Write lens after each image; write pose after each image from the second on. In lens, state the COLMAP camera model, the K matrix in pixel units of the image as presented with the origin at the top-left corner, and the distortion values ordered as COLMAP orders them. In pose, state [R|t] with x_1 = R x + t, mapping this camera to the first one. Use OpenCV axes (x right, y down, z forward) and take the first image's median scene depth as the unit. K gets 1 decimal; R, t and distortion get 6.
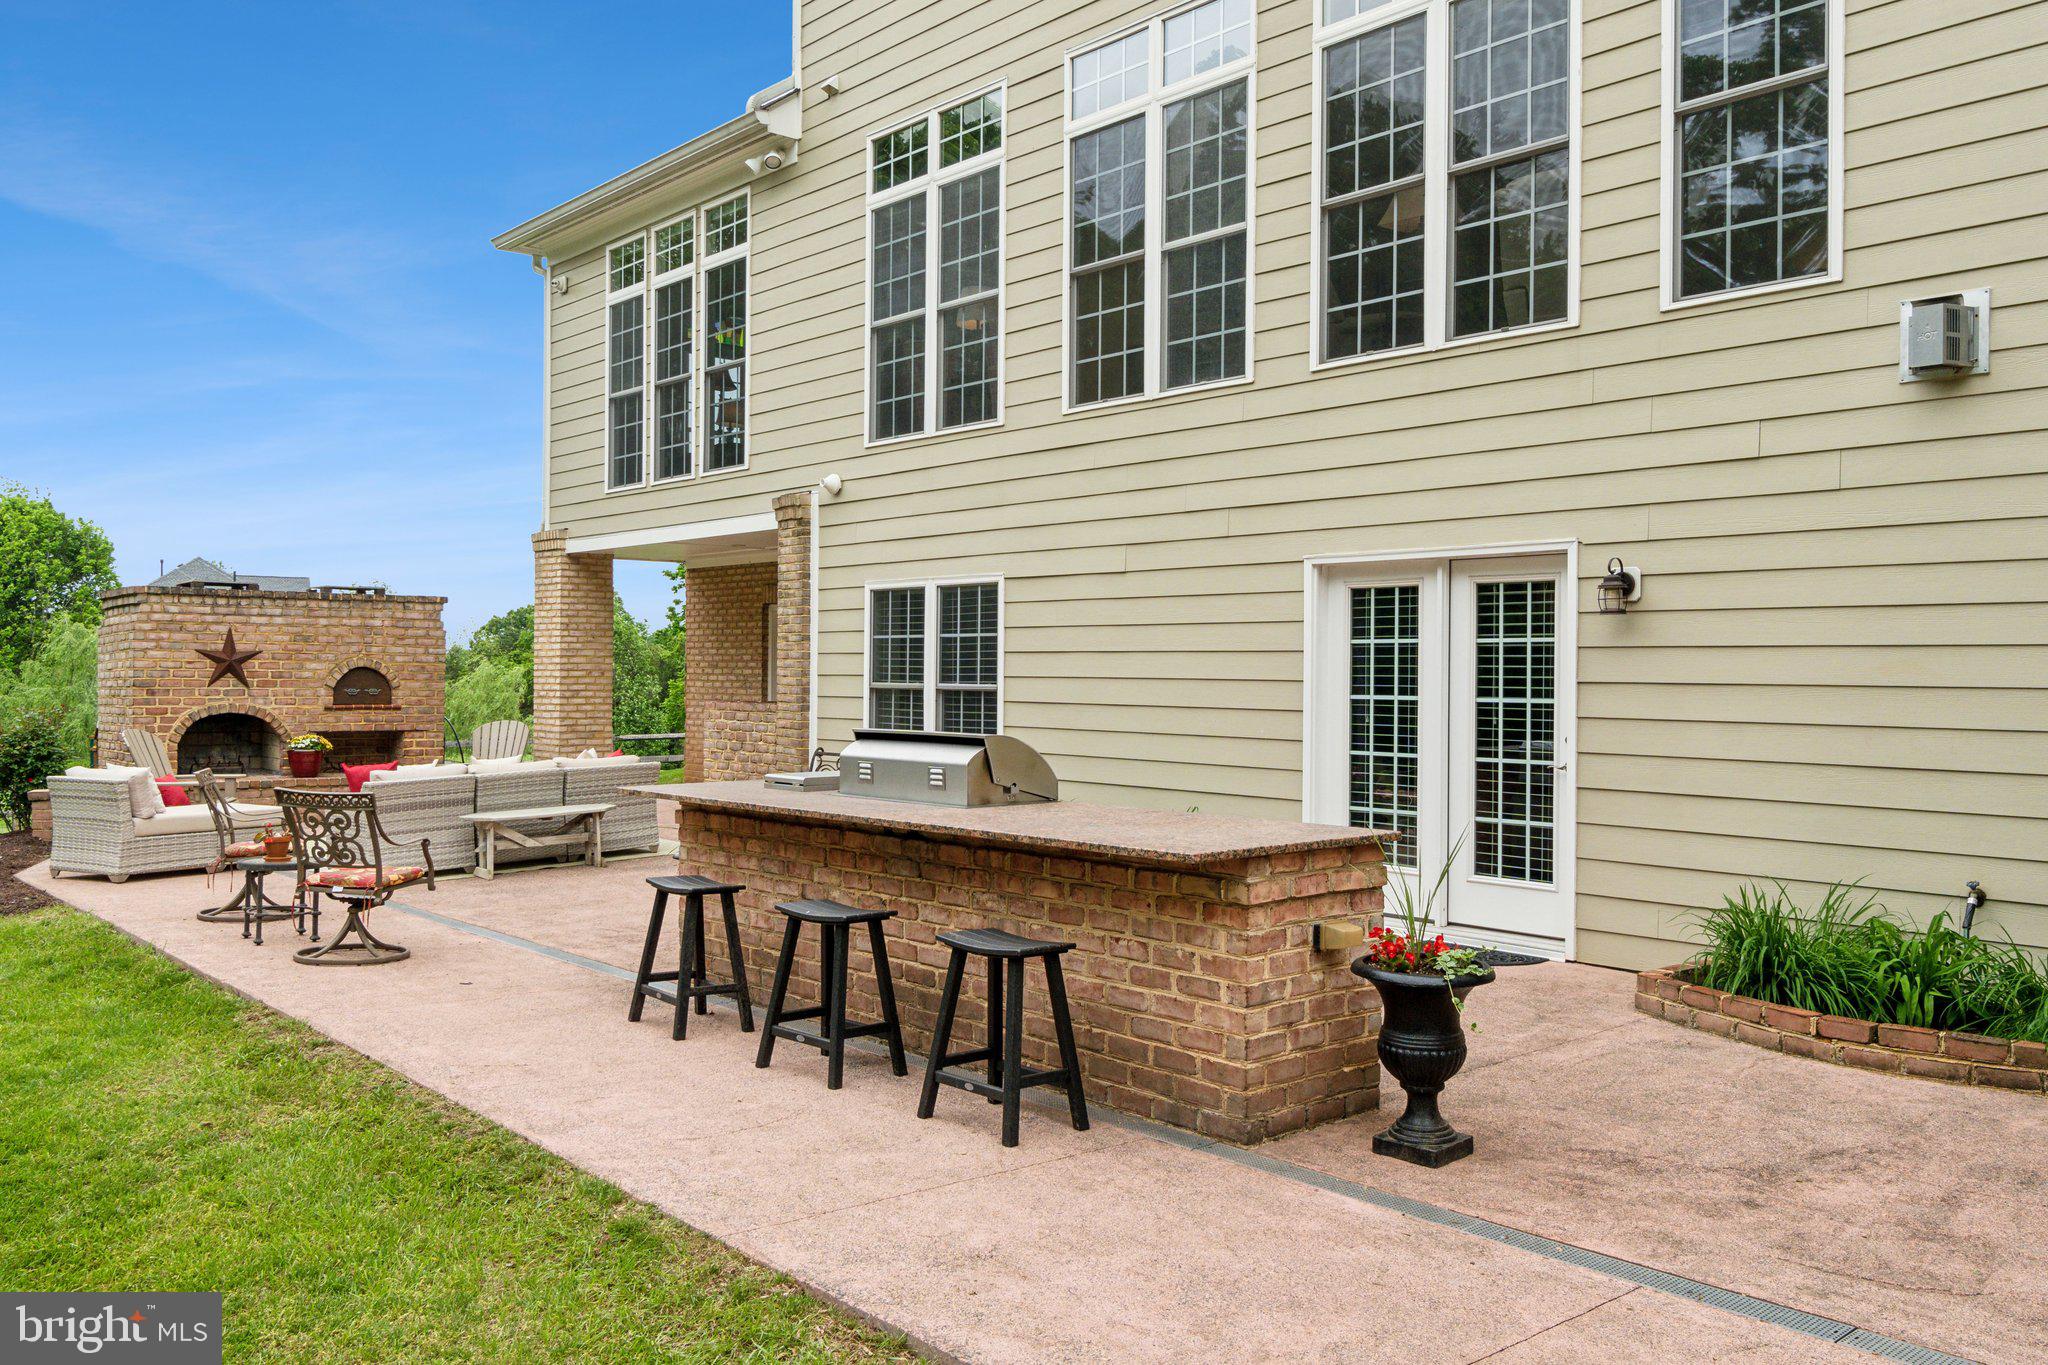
lens RADIAL K [[1607.0, 0, 1027.0], [0, 1607.0, 675.9], [0, 0, 1]] dist [-0.006838, 0.001074]
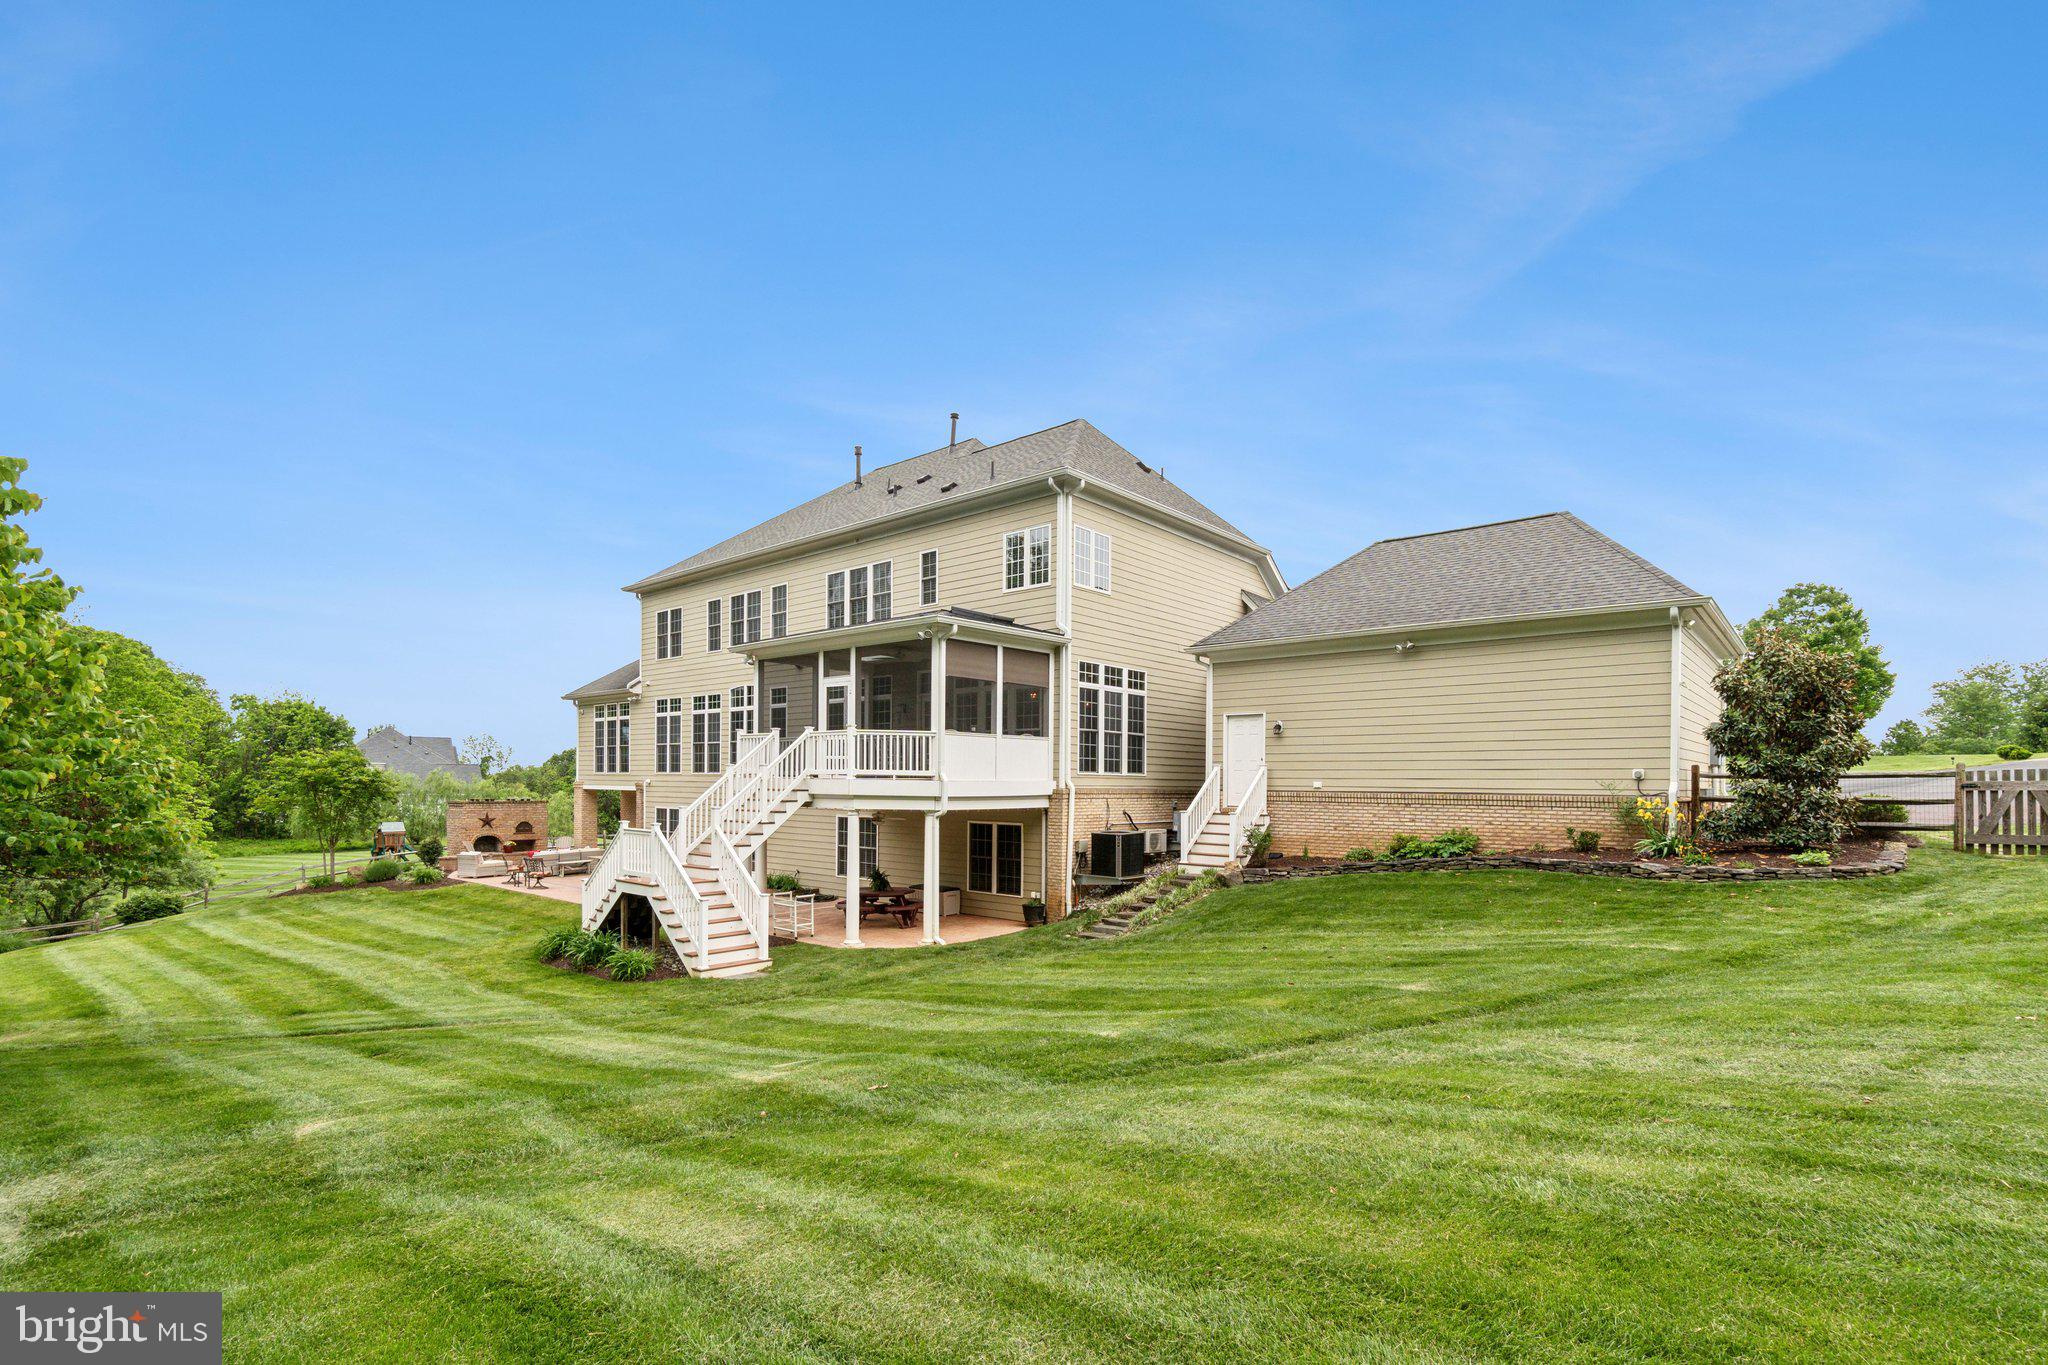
lens RADIAL K [[904.0, 0, 942.5], [0, 904.0, 791.3], [0, 0, 1]] dist [-0.016289, -0.000012]
pose [[0.996274, 0.001011, 0.086241, 0.358129], [-0.001342, 0.999992, 0.003782, -0.087081], [-0.086237, -0.003883, 0.996267, -1.132972]]
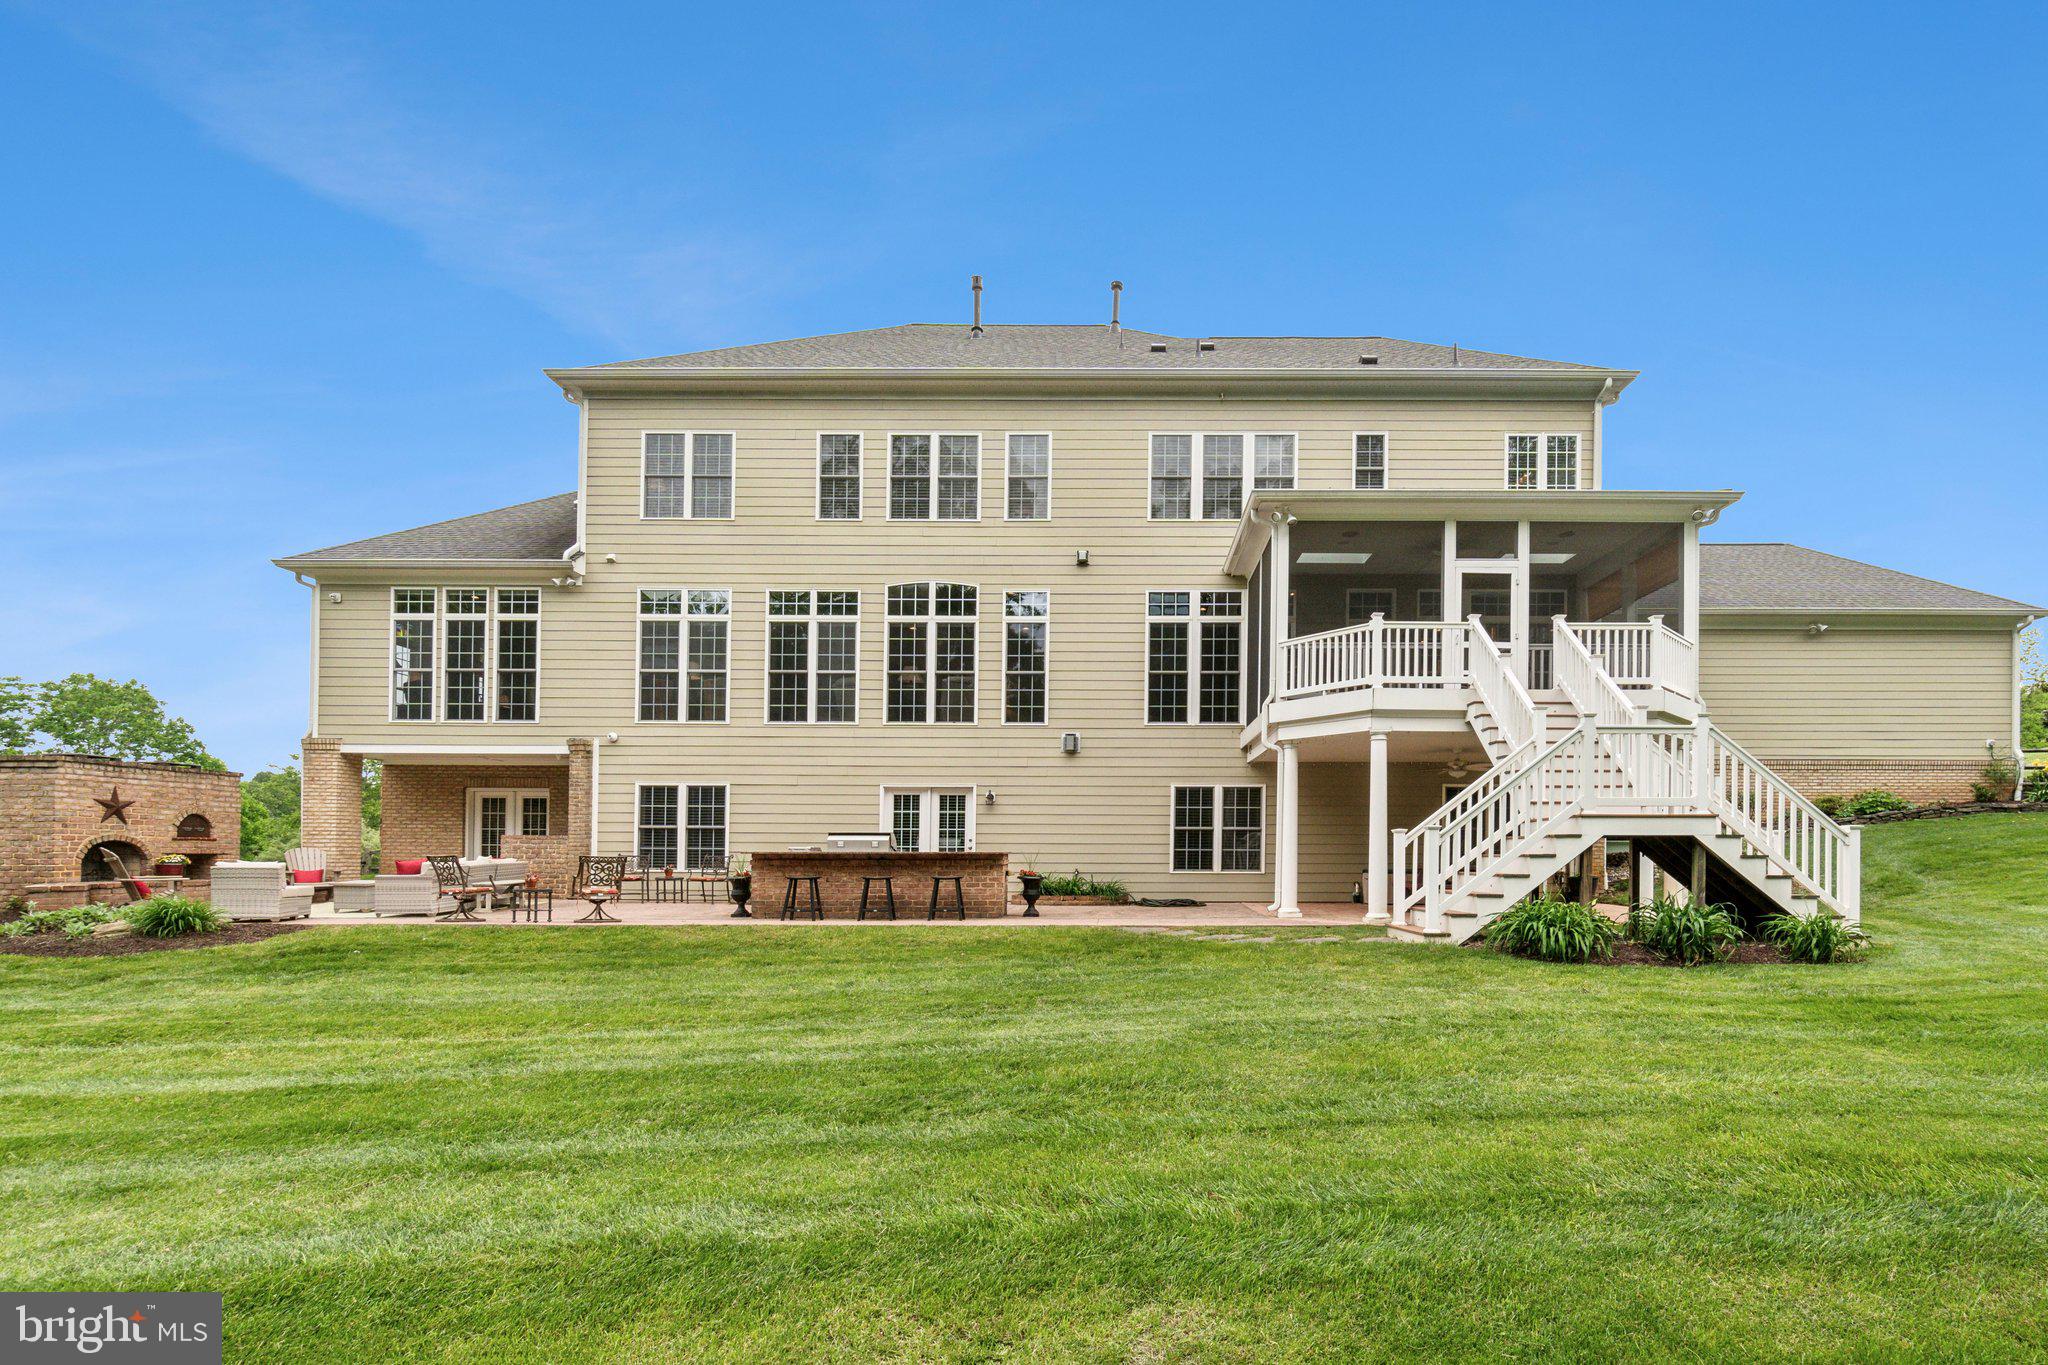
lens RADIAL K [[938.9, 0, 1078.0], [0, 938.9, 842.1], [0, 0, 1]] dist [0.000641, 0.000670]
pose [[0.688330, 0.007430, 0.725360, -0.519250], [-0.001136, 0.999957, -0.009165, 0.032378], [-0.725397, 0.005485, 0.688309, -0.311328]]
